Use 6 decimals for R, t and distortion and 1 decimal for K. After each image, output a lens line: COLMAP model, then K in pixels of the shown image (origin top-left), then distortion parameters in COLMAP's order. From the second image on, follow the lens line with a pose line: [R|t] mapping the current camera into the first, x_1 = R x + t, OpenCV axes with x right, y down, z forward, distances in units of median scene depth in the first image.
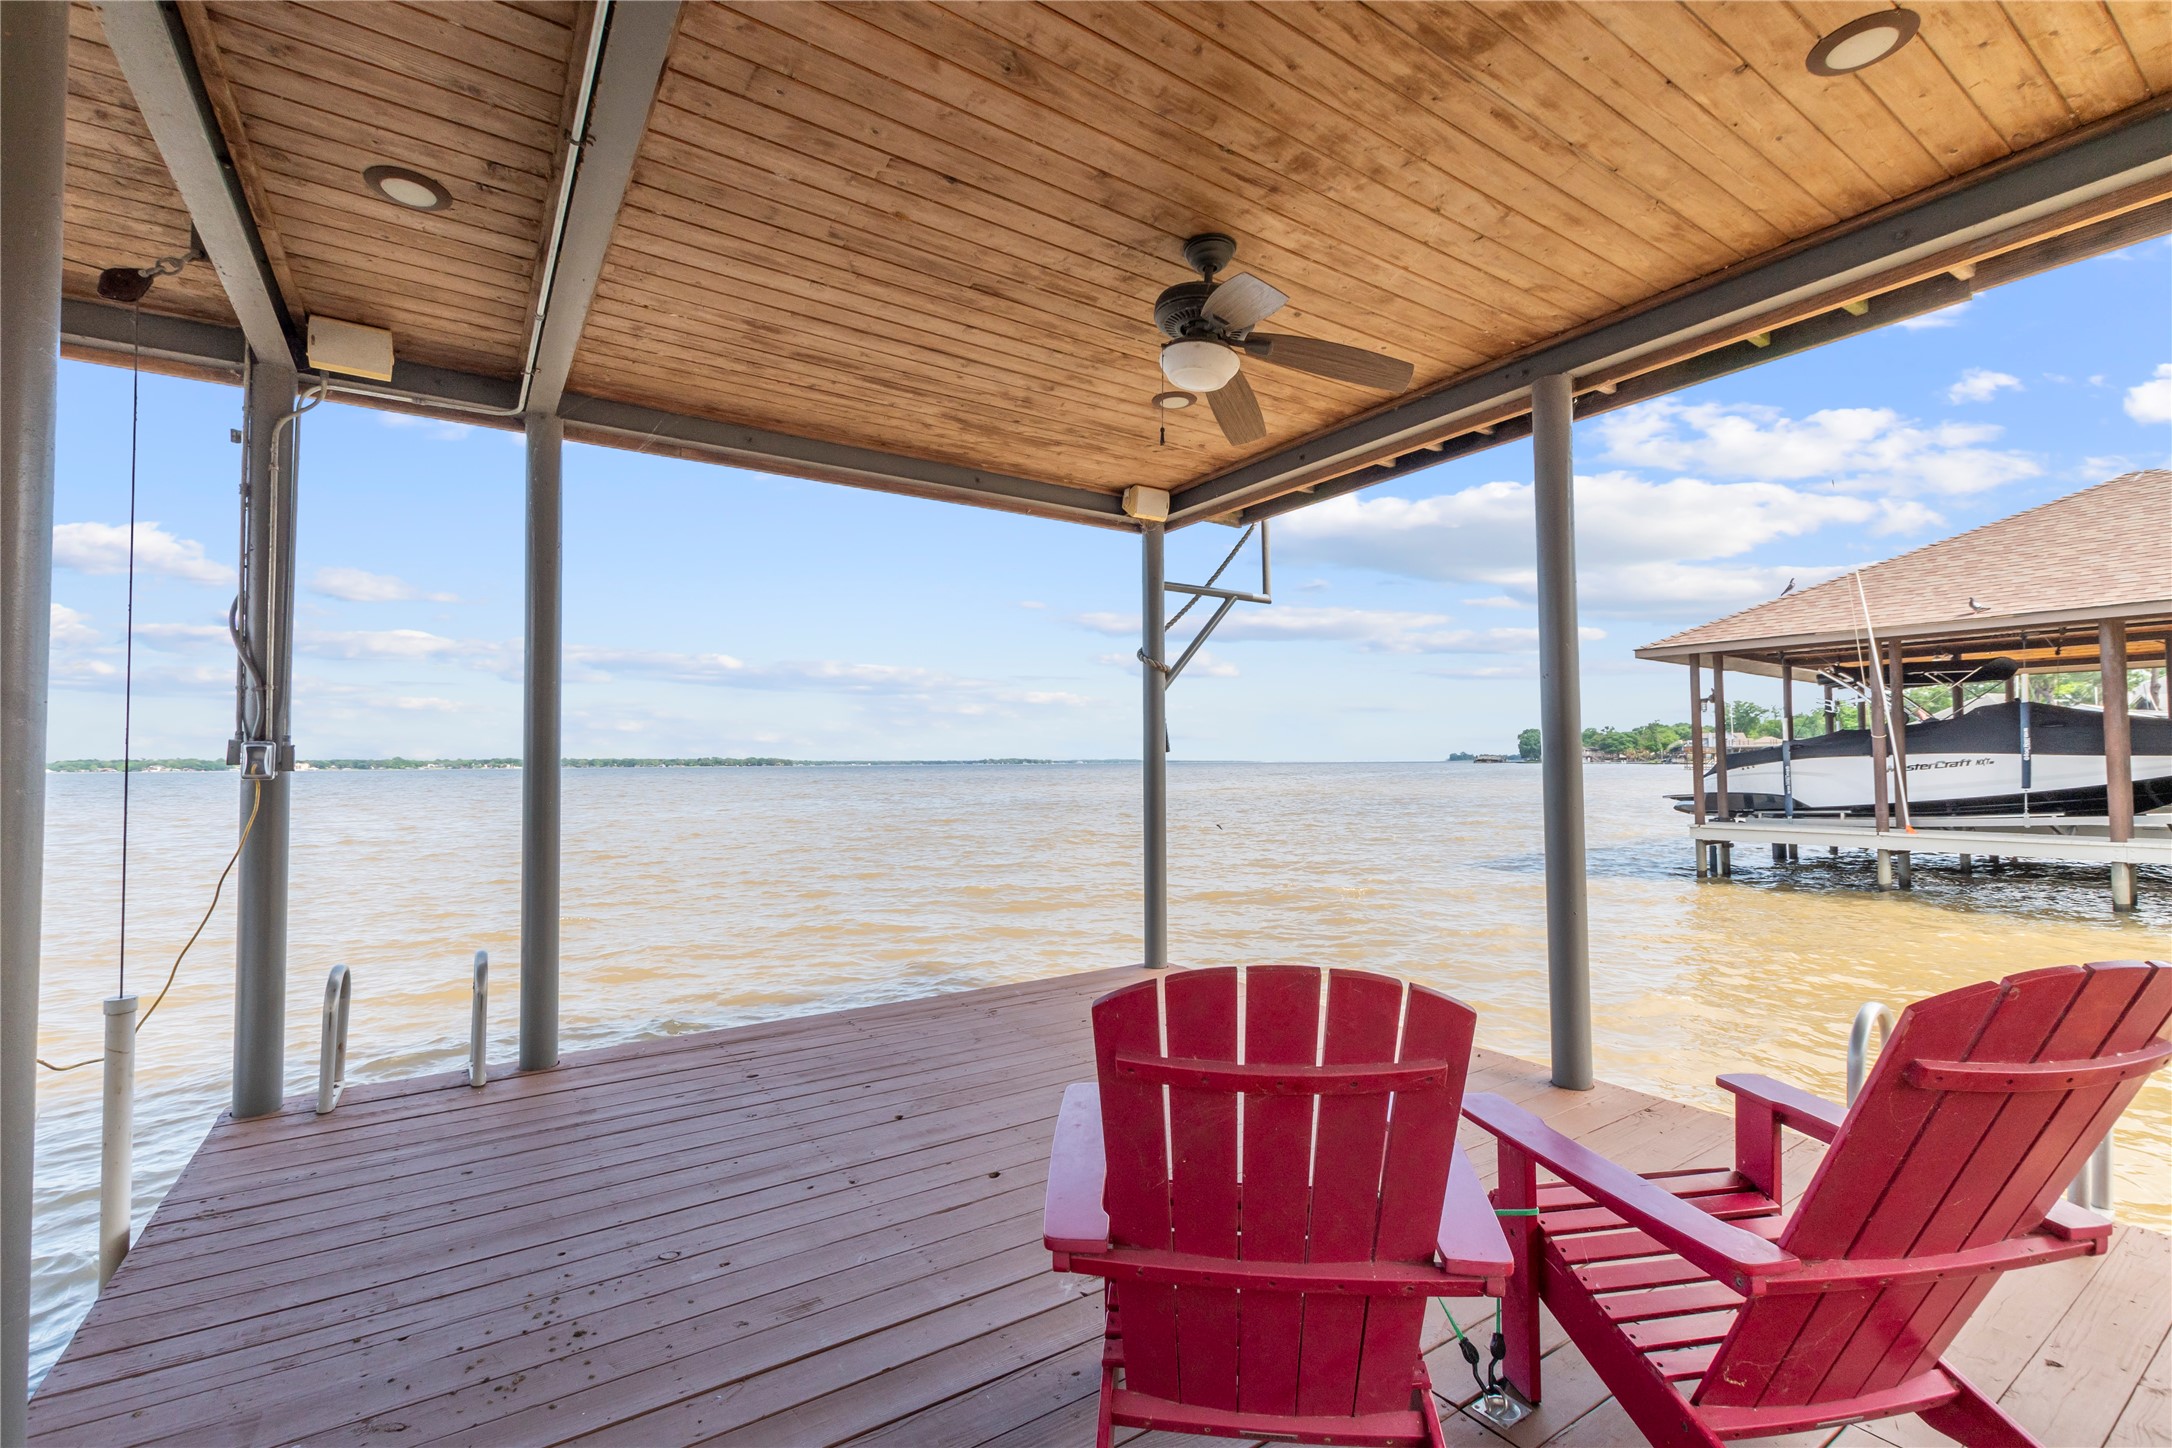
lens RADIAL K [[939.7, 0, 1081.3], [0, 939.7, 730.1], [0, 0, 1]] dist [-0.010981, -0.000285]
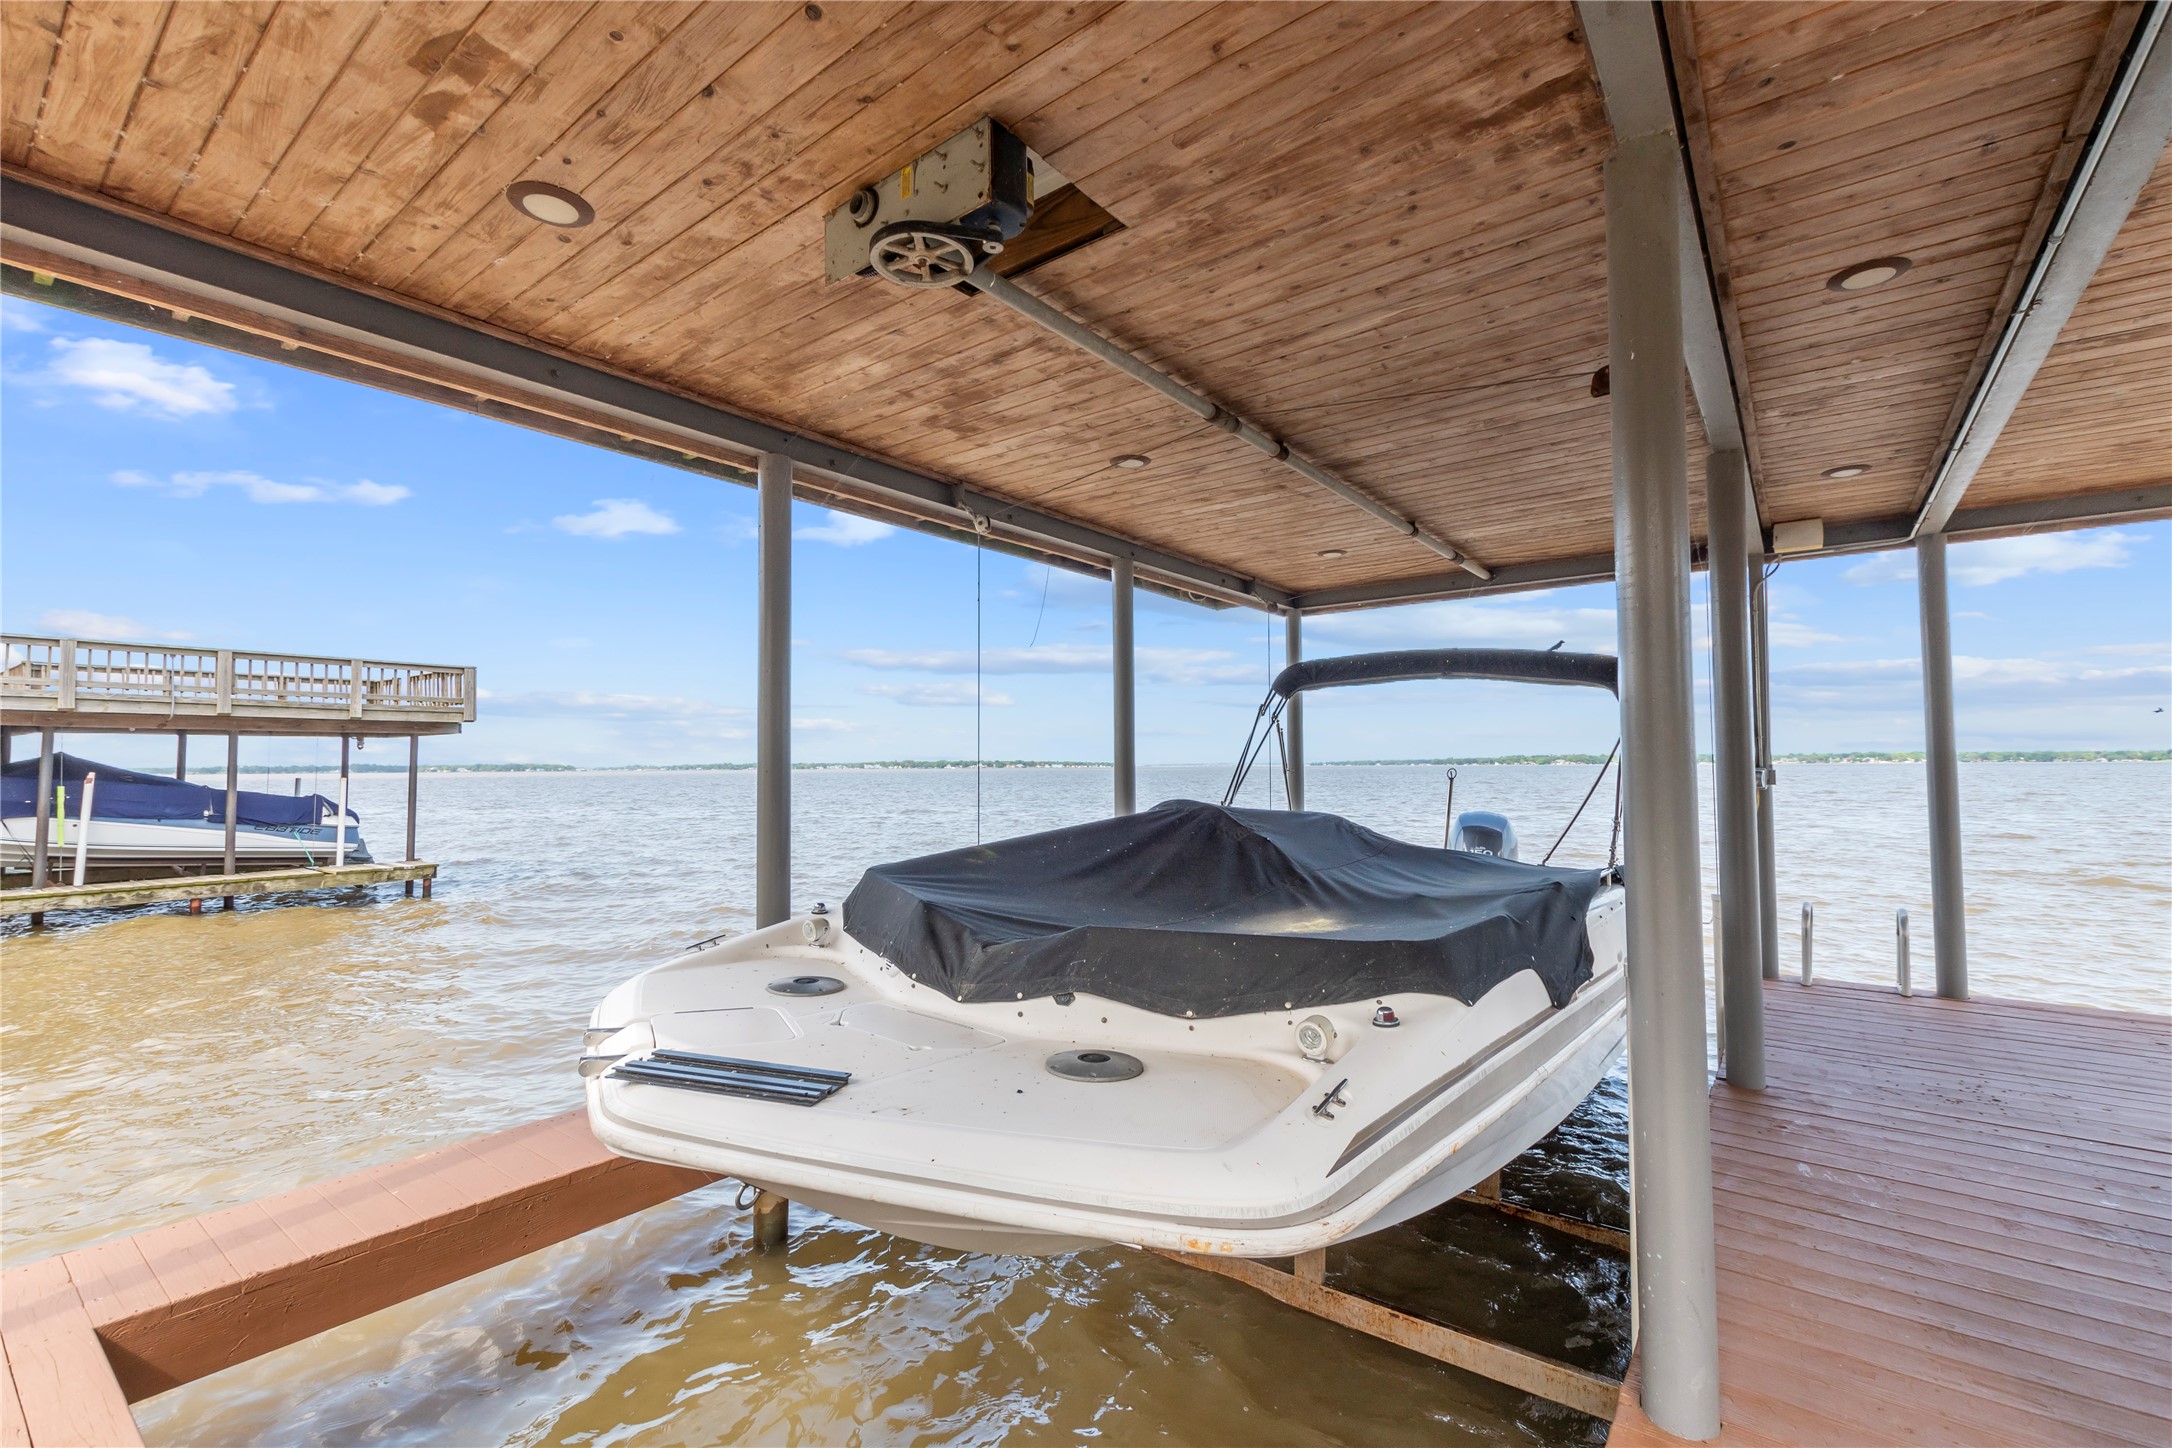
lens RADIAL K [[941.2, 0, 1088.7], [0, 941.2, 725.9], [0, 0, 1]] dist [-0.002593, -0.000959]
pose [[0.323793, -0.032337, -0.945575, 0.109694], [0.035119, 0.999138, -0.022143, -0.019330], [0.945476, -0.026038, 0.324649, -0.214131]]
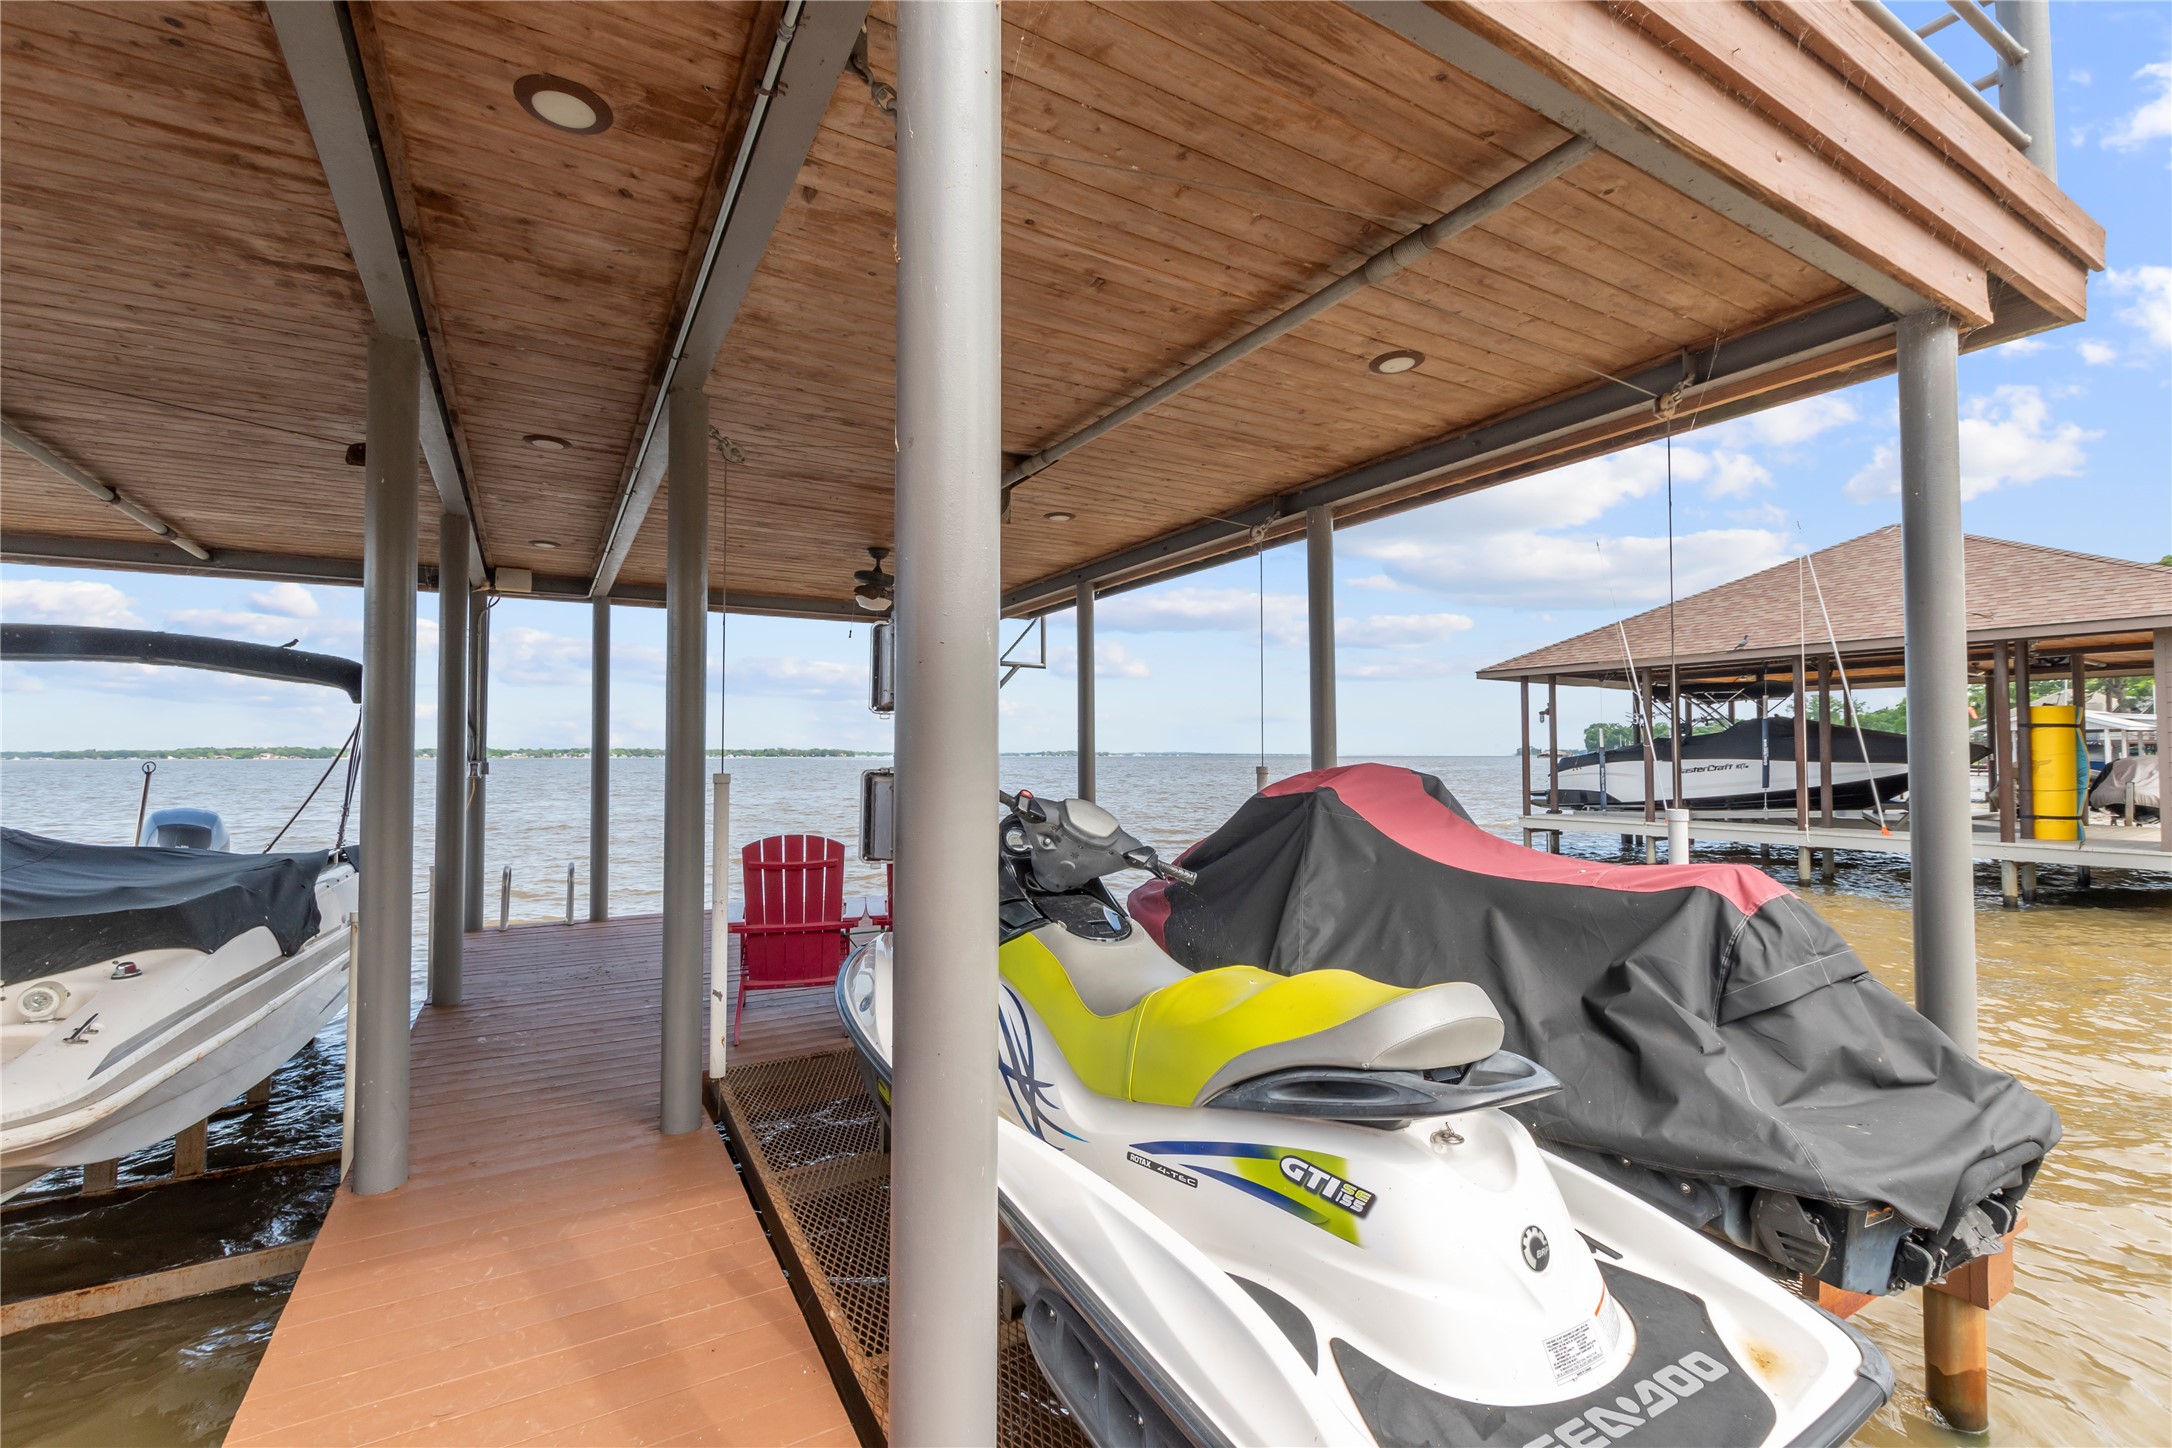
lens RADIAL K [[941.2, 0, 1088.7], [0, 941.2, 725.9], [0, 0, 1]] dist [-0.002593, -0.000959]
pose [[0.998271, 0.004147, -0.058627, 0.187921], [-0.003891, 0.999982, 0.004481, -0.022461], [0.058645, -0.004245, 0.998270, -0.305286]]
